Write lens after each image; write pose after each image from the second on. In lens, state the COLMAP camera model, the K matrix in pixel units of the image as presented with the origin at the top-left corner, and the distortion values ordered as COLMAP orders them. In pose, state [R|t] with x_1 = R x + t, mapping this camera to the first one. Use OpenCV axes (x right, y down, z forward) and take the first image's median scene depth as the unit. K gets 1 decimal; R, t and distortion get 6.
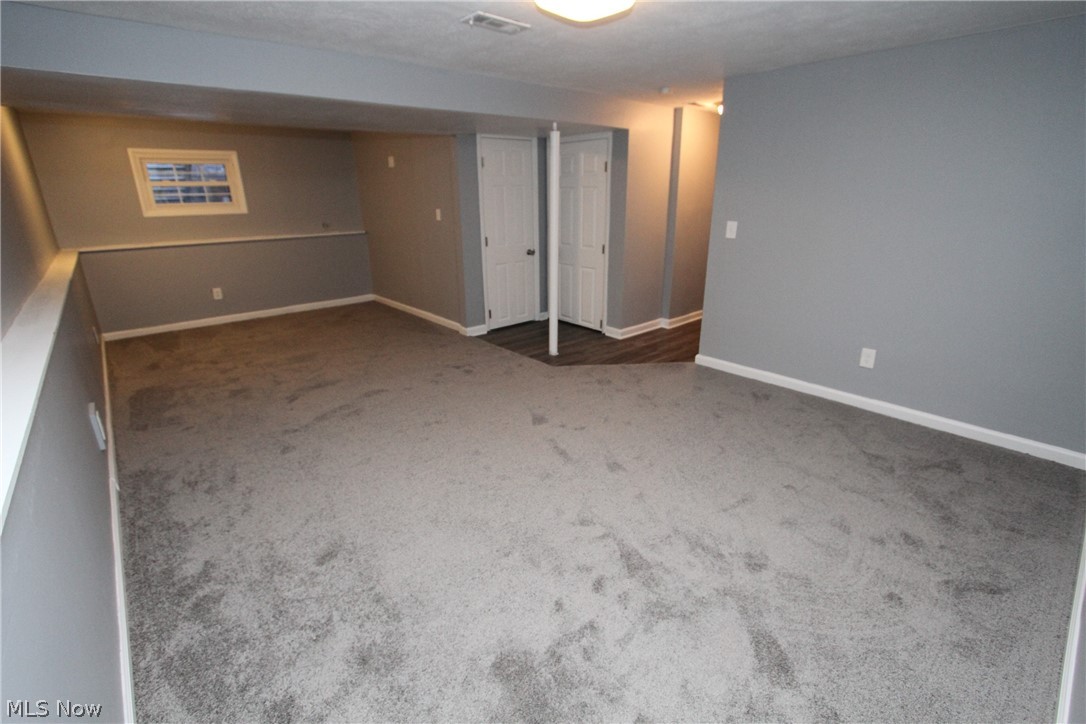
lens RADIAL K [[500.0, 0, 544.1], [0, 500.0, 360.0], [0, 0, 1]] dist [-0.019643, 0.002803]
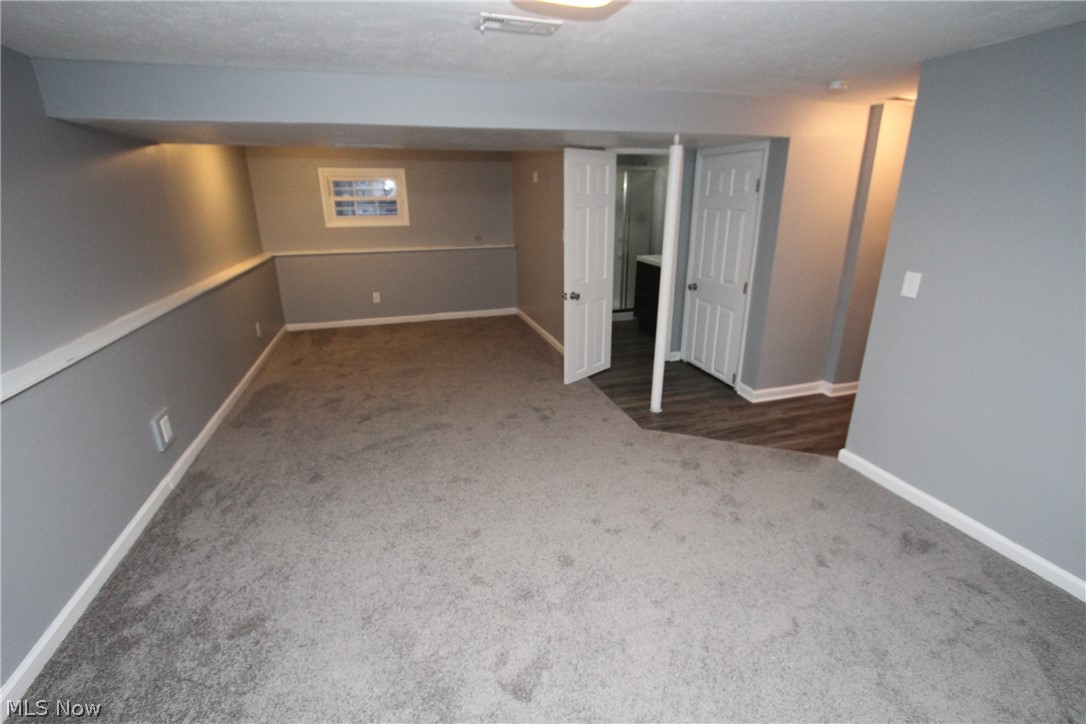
lens RADIAL K [[500.0, 0, 542.8], [0, 500.0, 361.4], [0, 0, 1]] dist [-0.019643, 0.002803]
pose [[0.910863, 0.134789, -0.390077, 0.174583], [-0.135384, 0.990449, 0.026109, -0.095875], [0.389871, 0.029028, 0.920412, 0.168182]]
